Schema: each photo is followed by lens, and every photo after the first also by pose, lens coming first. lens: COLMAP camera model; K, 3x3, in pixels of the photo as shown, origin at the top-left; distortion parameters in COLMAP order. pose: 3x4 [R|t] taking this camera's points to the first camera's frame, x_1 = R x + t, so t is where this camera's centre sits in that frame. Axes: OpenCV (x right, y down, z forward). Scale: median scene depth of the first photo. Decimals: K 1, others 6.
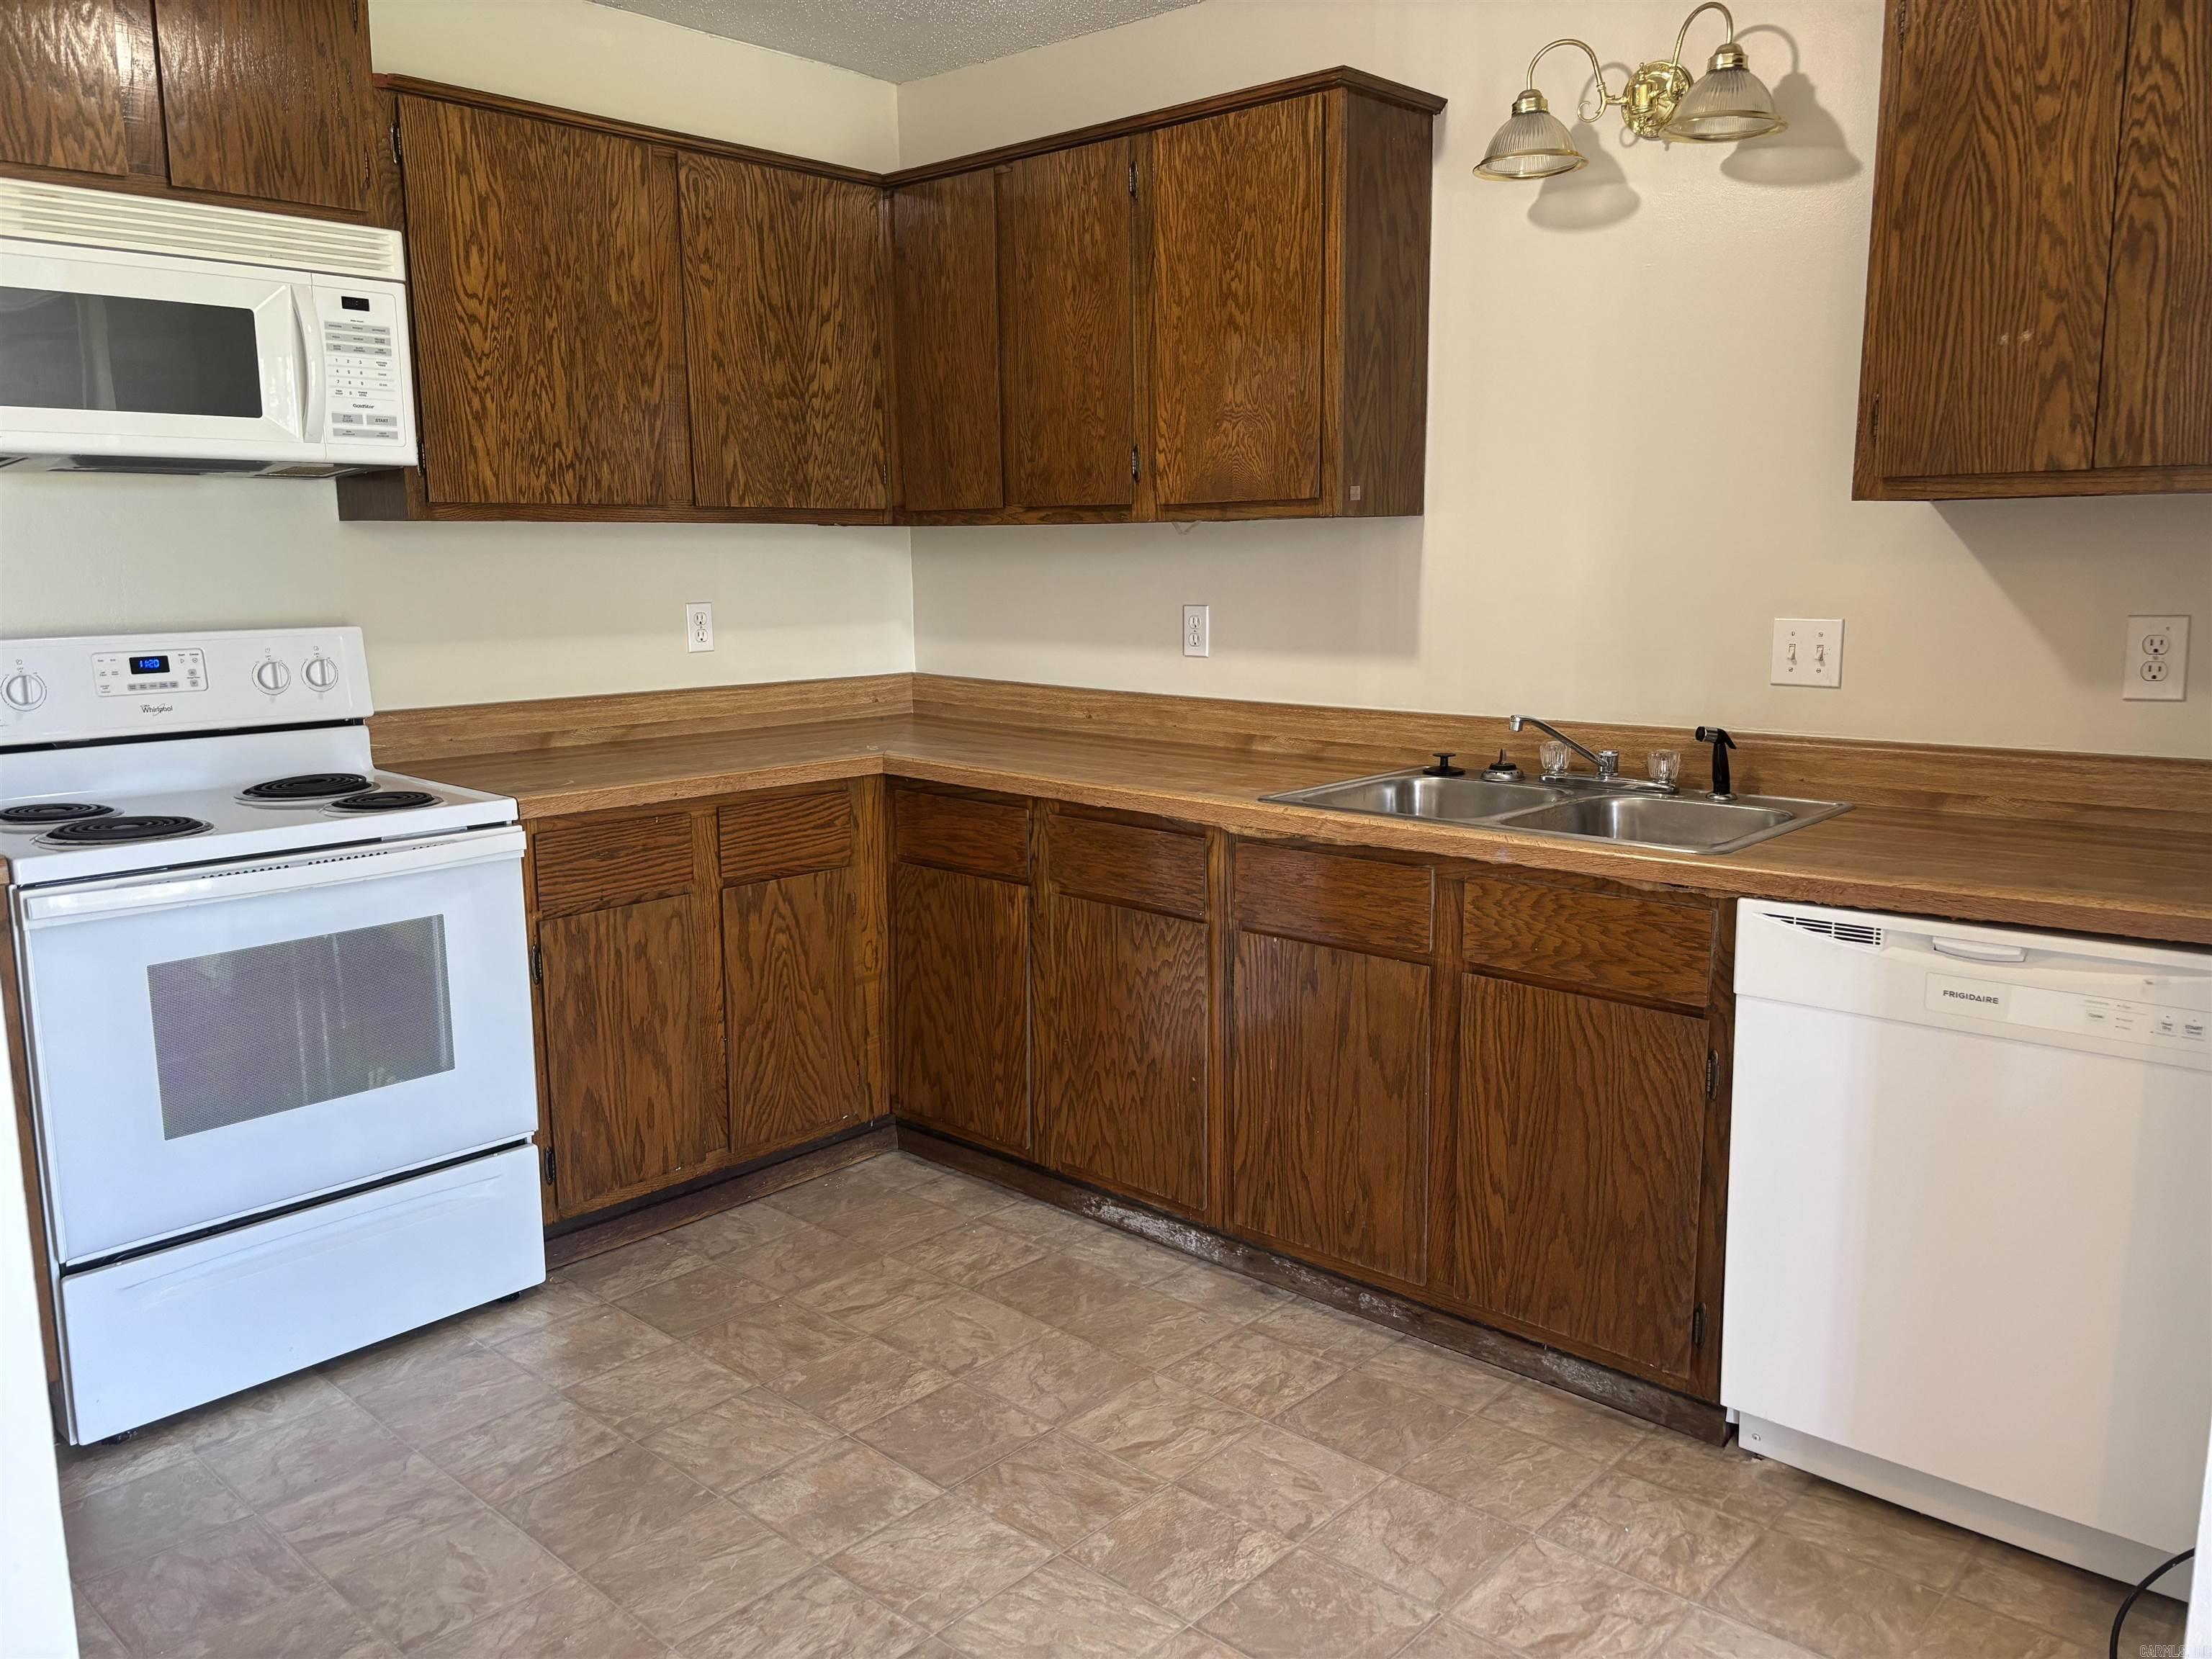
lens RADIAL K [[1675.3, 0, 1119.3], [0, 1675.3, 812.6], [0, 0, 1]] dist [0.044776, -0.046611]
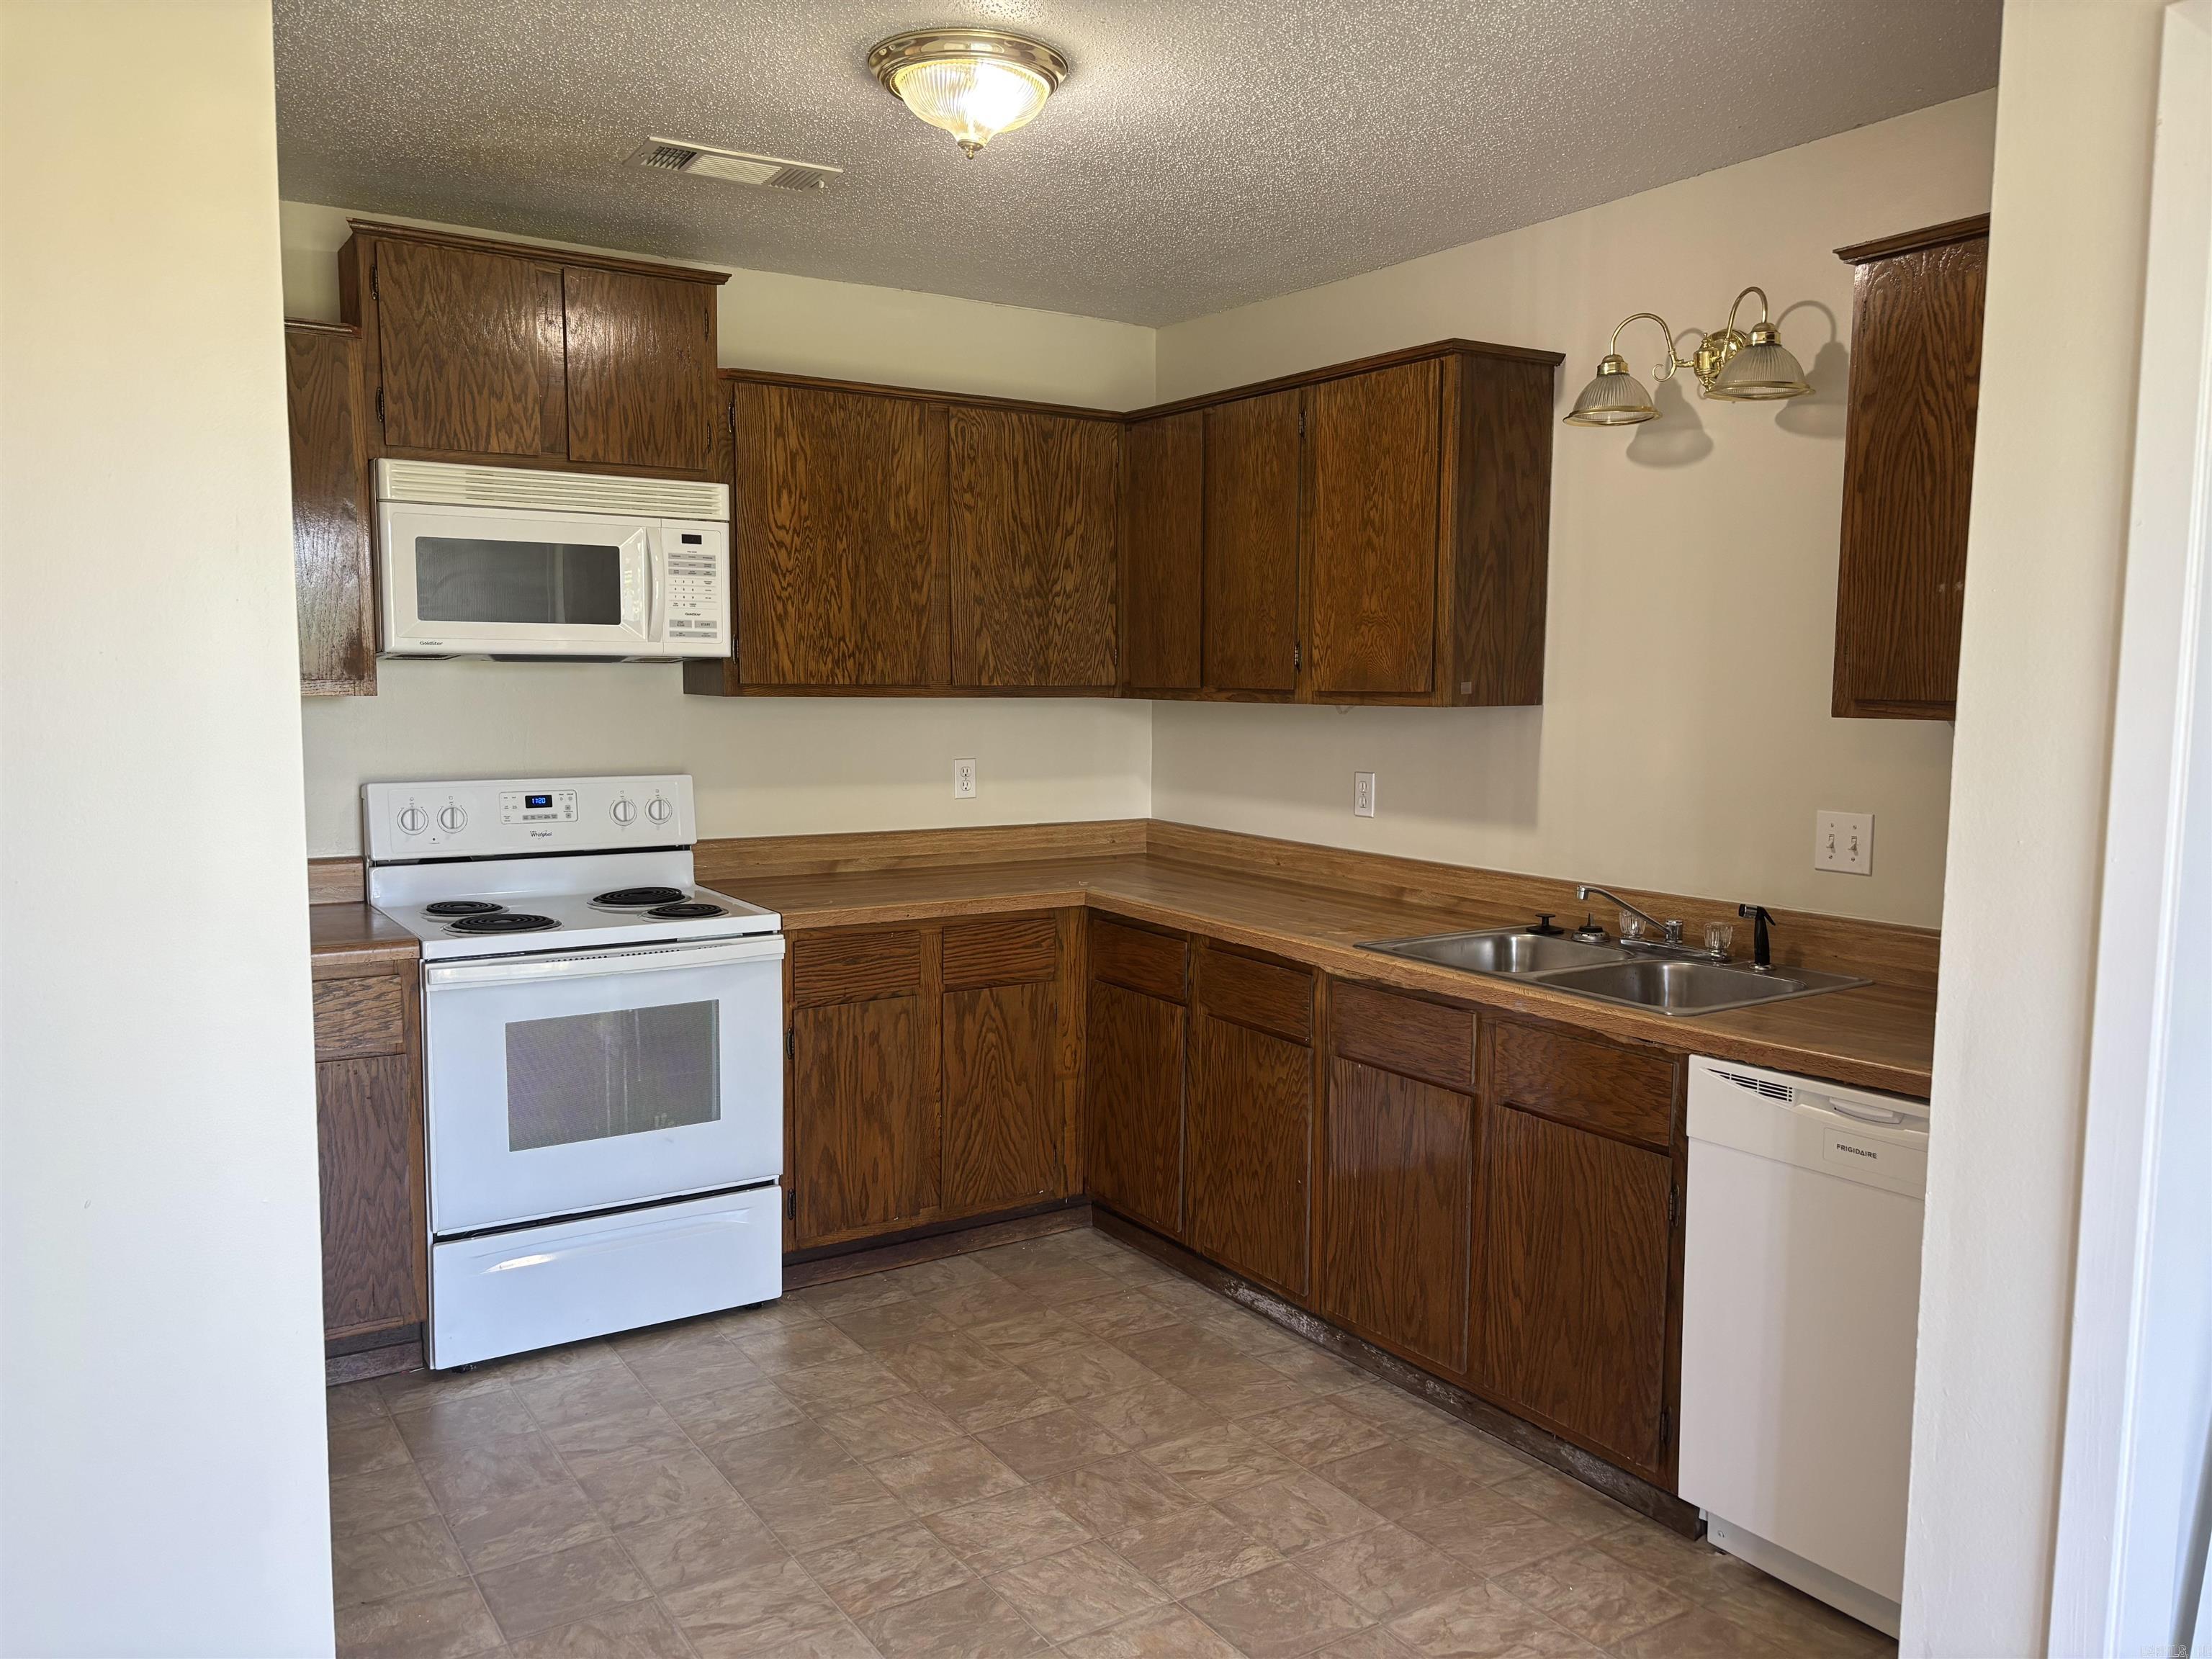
lens RADIAL K [[1675.3, 0, 1117.1], [0, 1675.3, 834.2], [0, 0, 1]] dist [0.044776, -0.046611]
pose [[0.969534, 0.039363, -0.241774, 0.204832], [-0.053777, 0.997129, -0.053307, -0.014491], [0.238982, 0.064685, 0.968867, -0.195320]]
